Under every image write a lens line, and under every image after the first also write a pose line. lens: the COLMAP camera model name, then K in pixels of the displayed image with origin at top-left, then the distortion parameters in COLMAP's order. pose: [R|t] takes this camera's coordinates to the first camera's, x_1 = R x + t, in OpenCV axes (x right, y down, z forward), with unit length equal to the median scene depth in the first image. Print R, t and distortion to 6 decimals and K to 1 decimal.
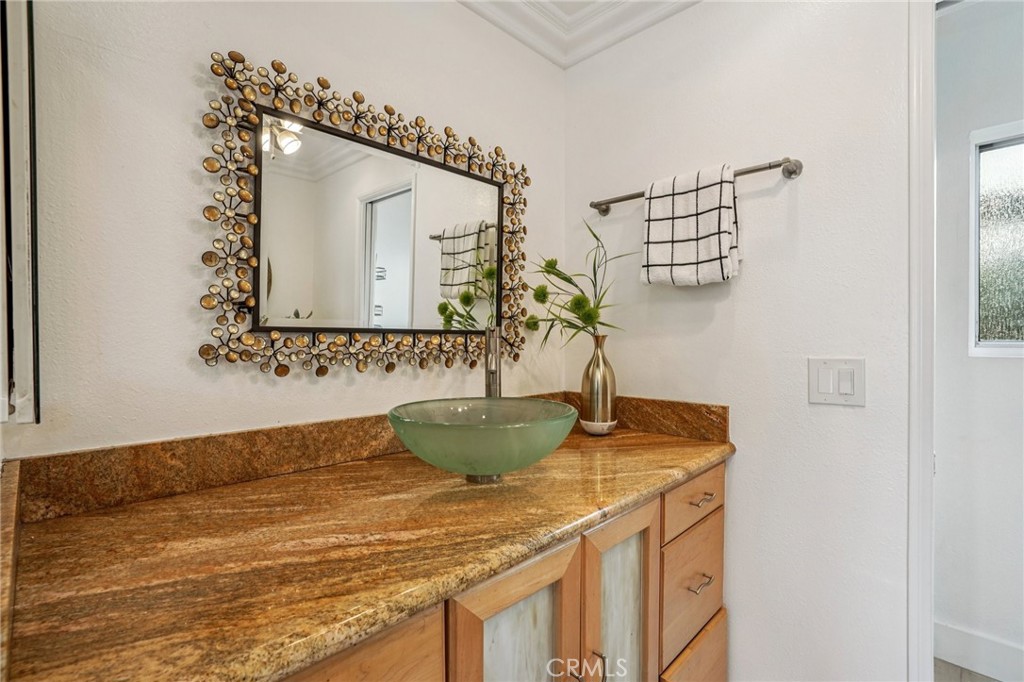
lens RADIAL K [[474.2, 0, 513.9], [0, 474.2, 336.0], [0, 0, 1]] dist [-0.059740, 0.028475]
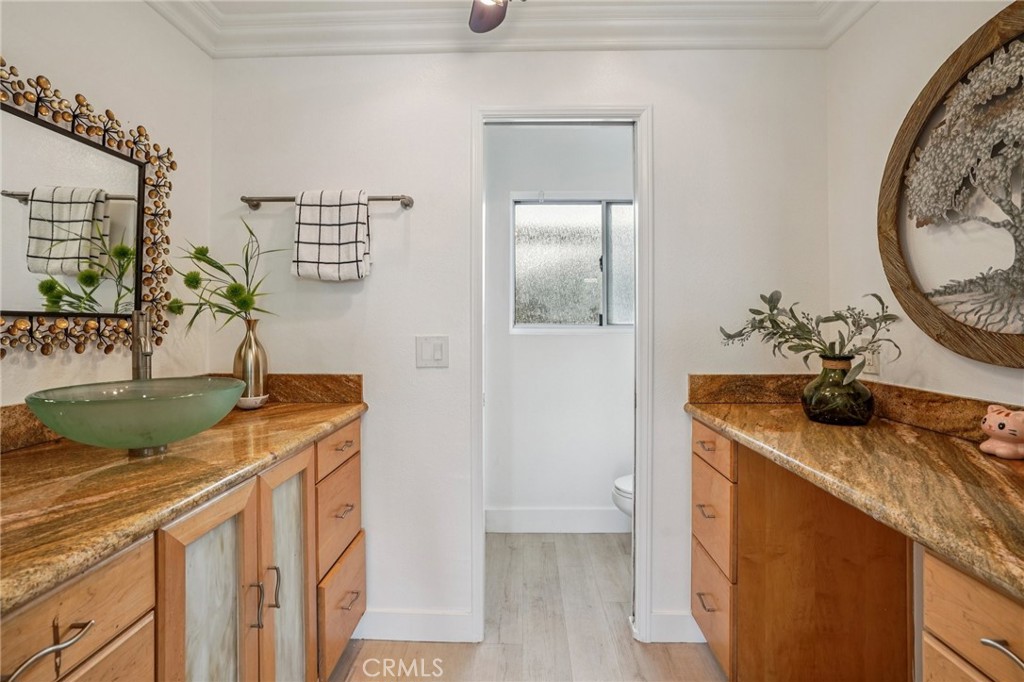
lens RADIAL K [[475.6, 0, 511.8], [0, 475.6, 329.5], [0, 0, 1]] dist [-0.058733, 0.024866]
pose [[0.736433, -0.007982, 0.676463, -0.123155], [-0.005368, 0.999830, 0.017641, -0.000513], [-0.676489, -0.016623, 0.736265, -0.245211]]
